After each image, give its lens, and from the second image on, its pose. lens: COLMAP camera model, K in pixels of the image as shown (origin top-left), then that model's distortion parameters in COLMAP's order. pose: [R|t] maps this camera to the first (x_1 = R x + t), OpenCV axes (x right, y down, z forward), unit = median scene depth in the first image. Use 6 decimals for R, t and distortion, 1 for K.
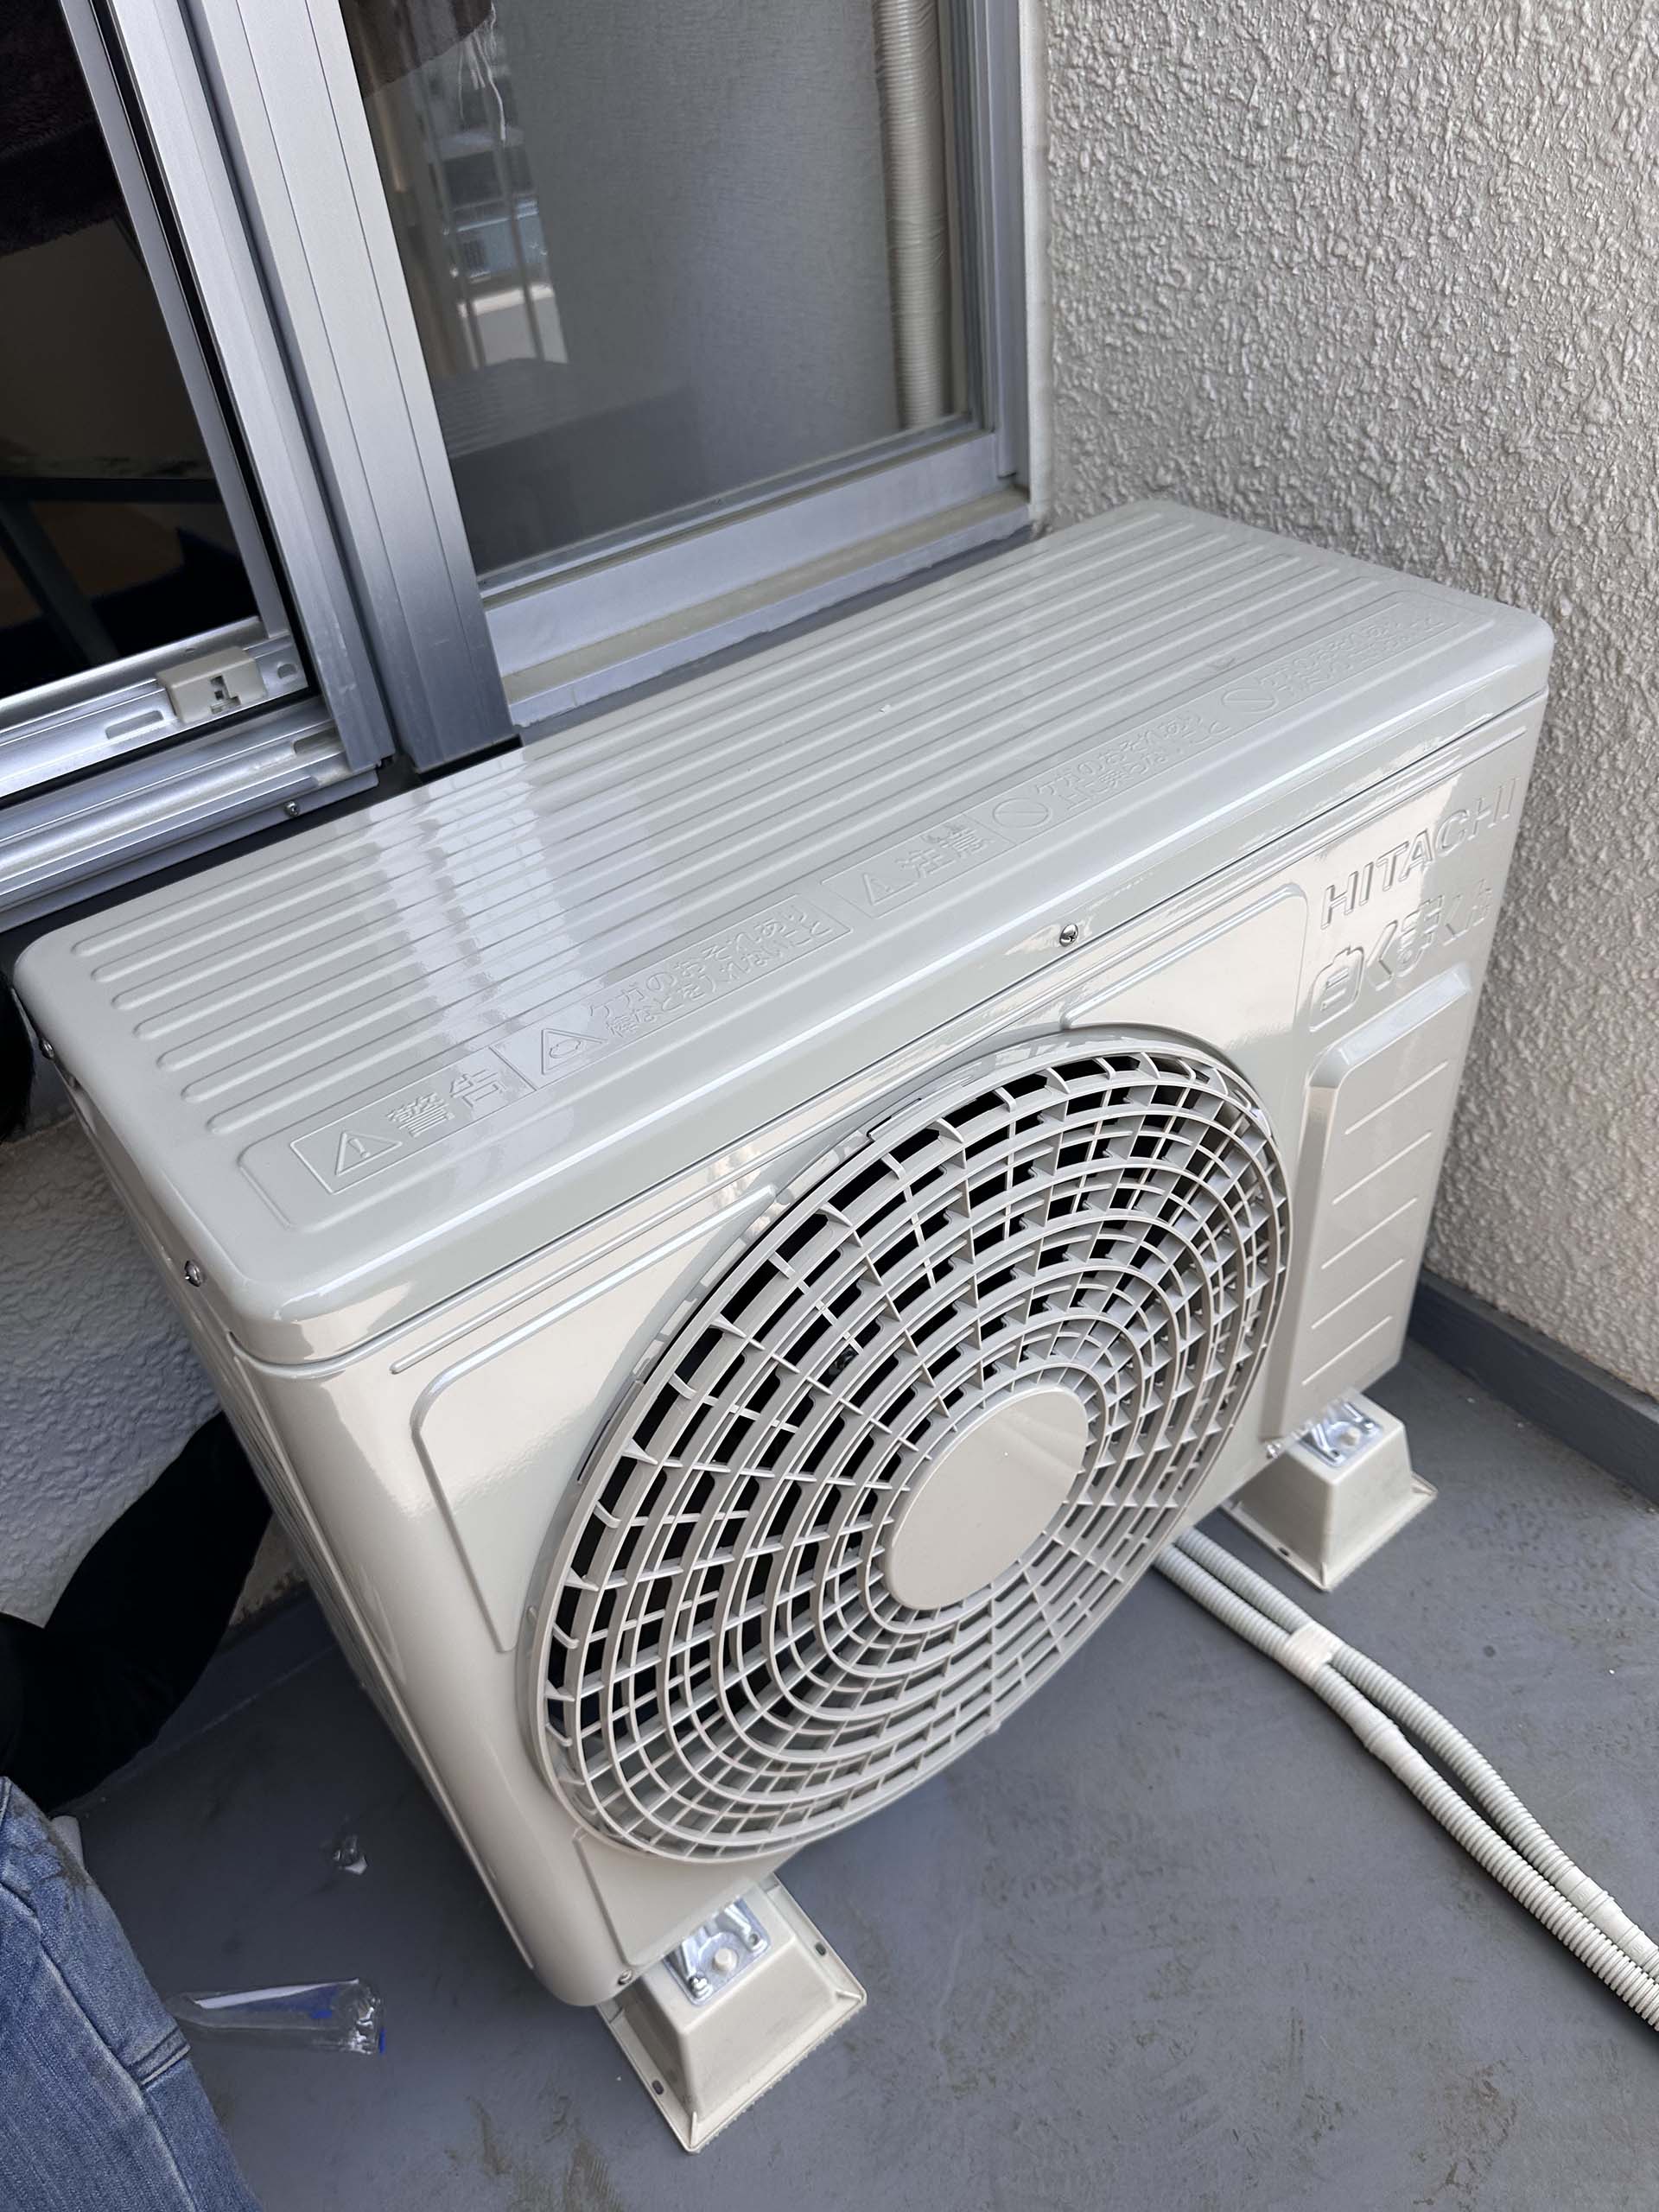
lens RADIAL K [[1609.7, 0, 870.5], [0, 1609.7, 1067.4], [0, 0, 1]] dist [0.044674, -0.026256]
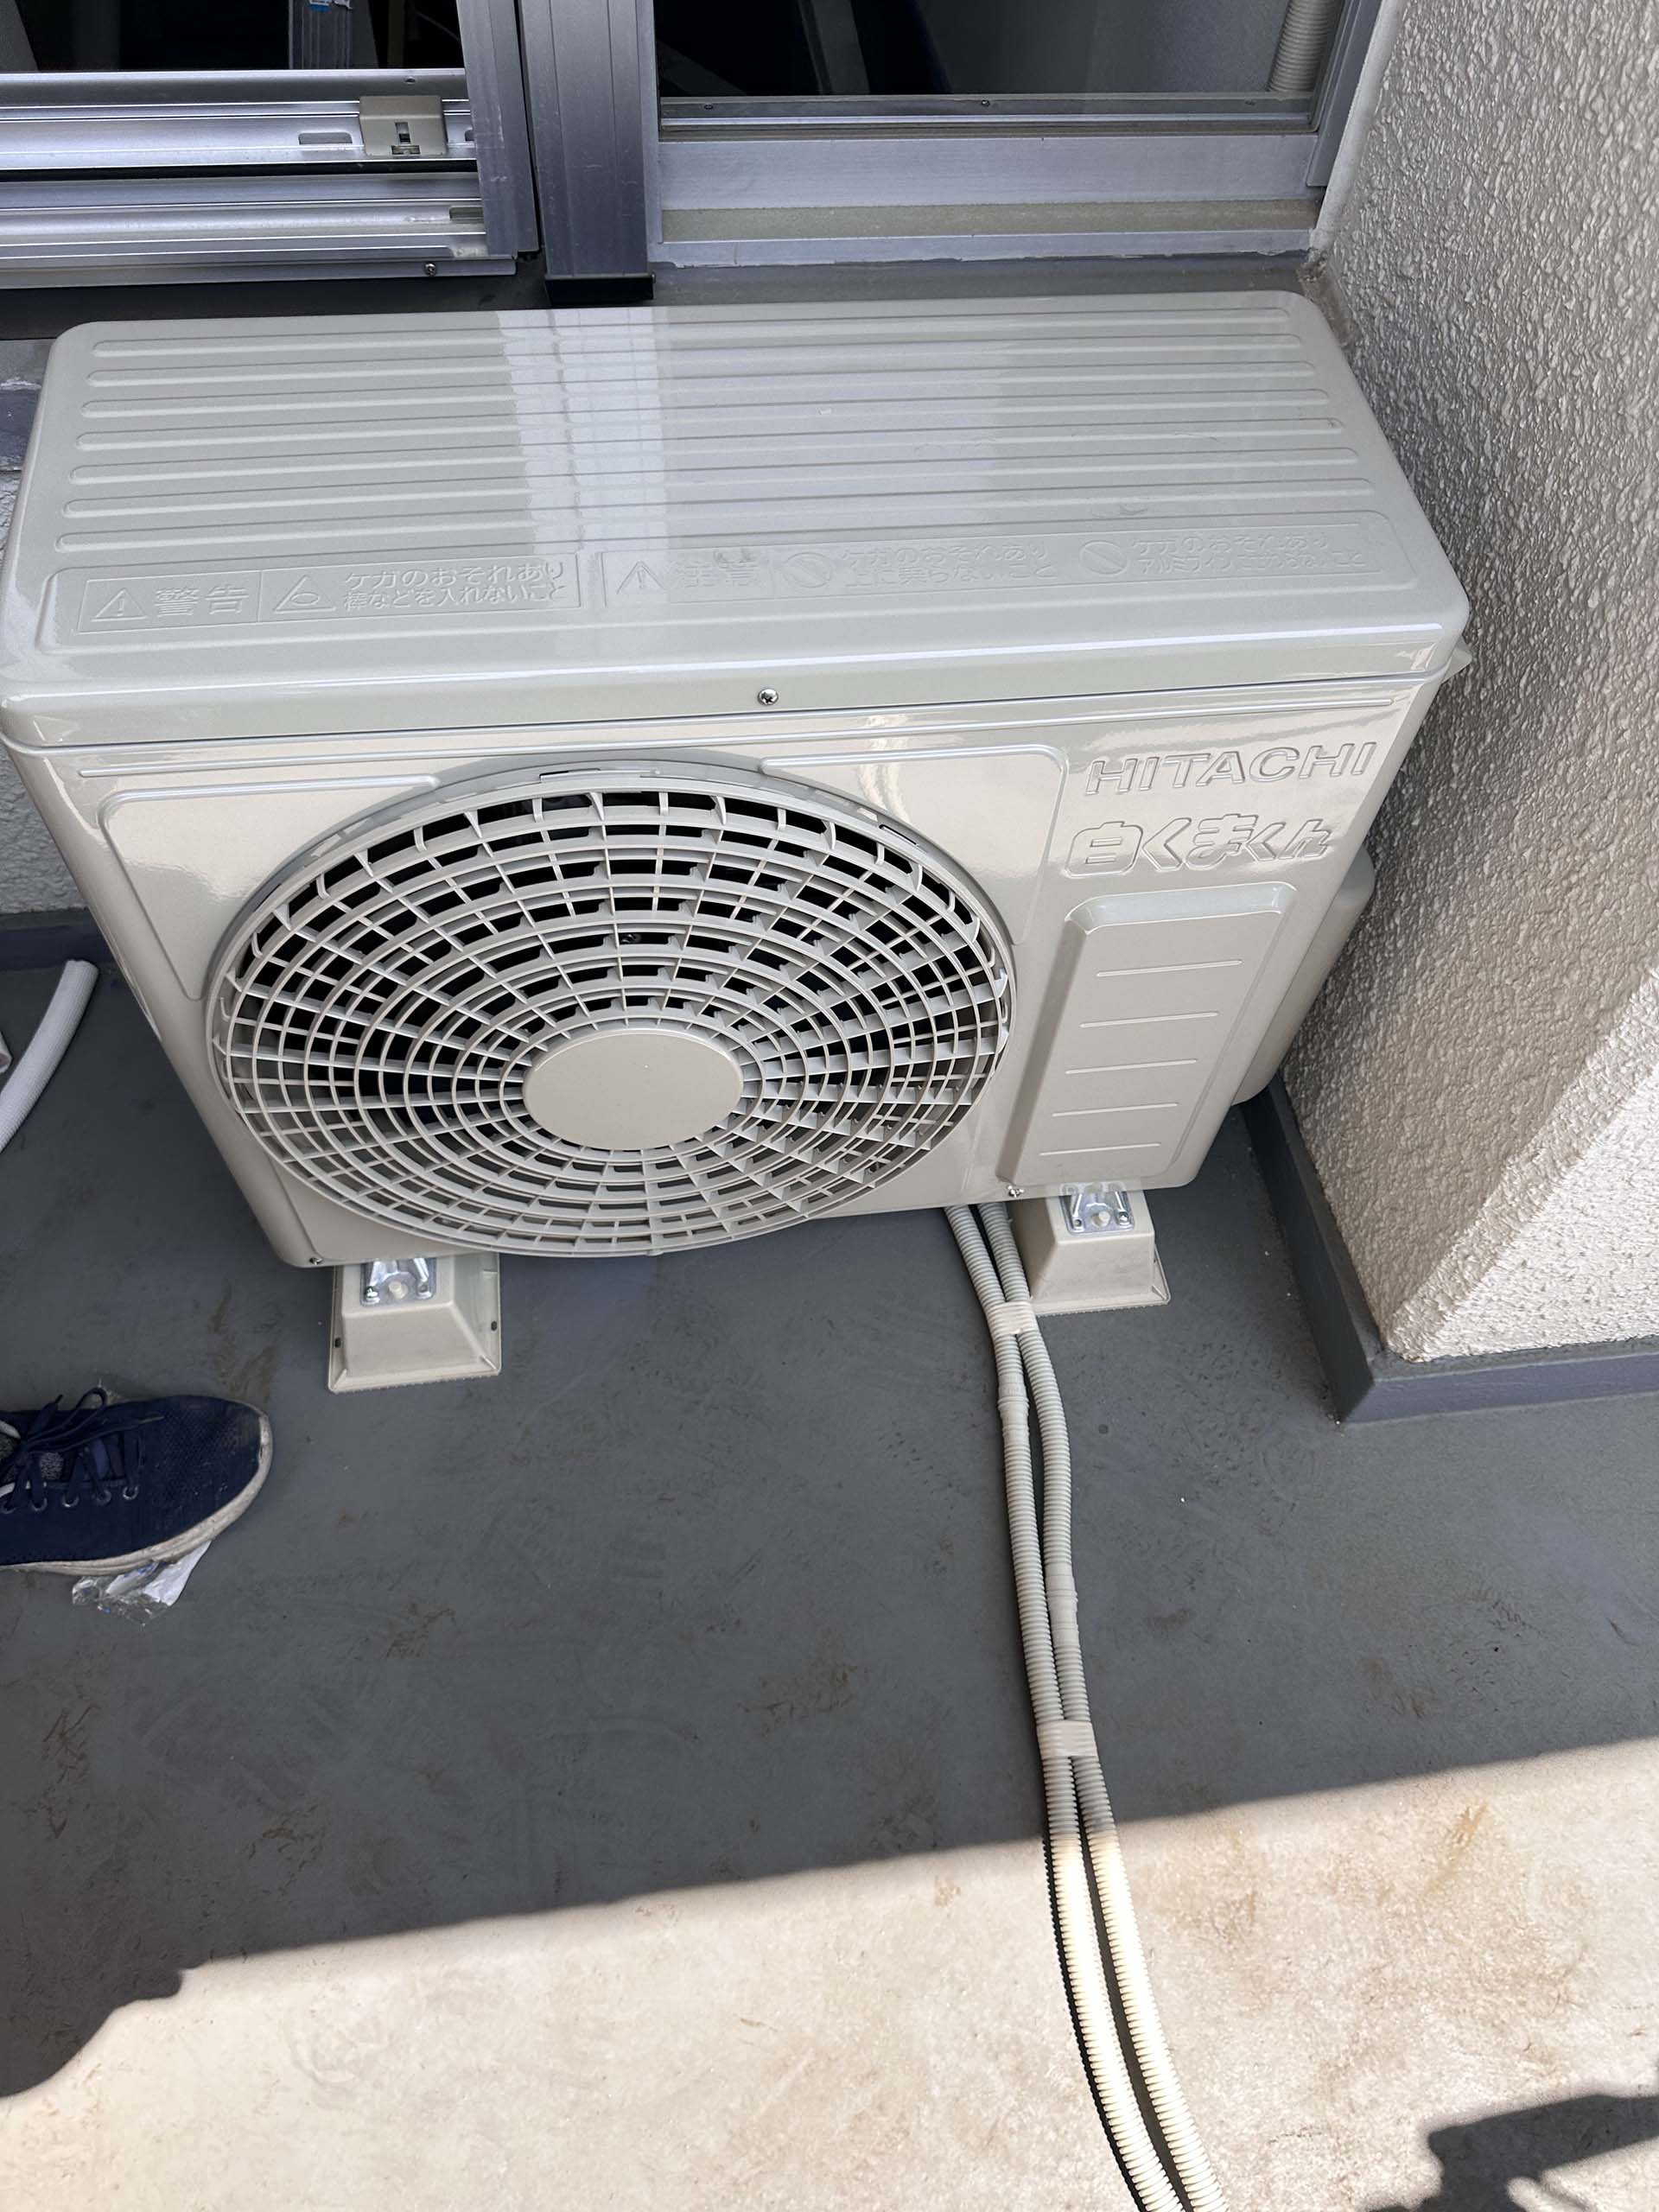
lens RADIAL K [[1578.4, 0, 836.0], [0, 1578.4, 1103.8], [0, 0, 1]] dist [0.019835, -0.030672]
pose [[0.857204, 0.488830, -0.162005, 0.339250], [-0.412895, 0.840396, 0.351074, -0.176220], [0.307764, -0.234051, 0.922226, -0.049581]]
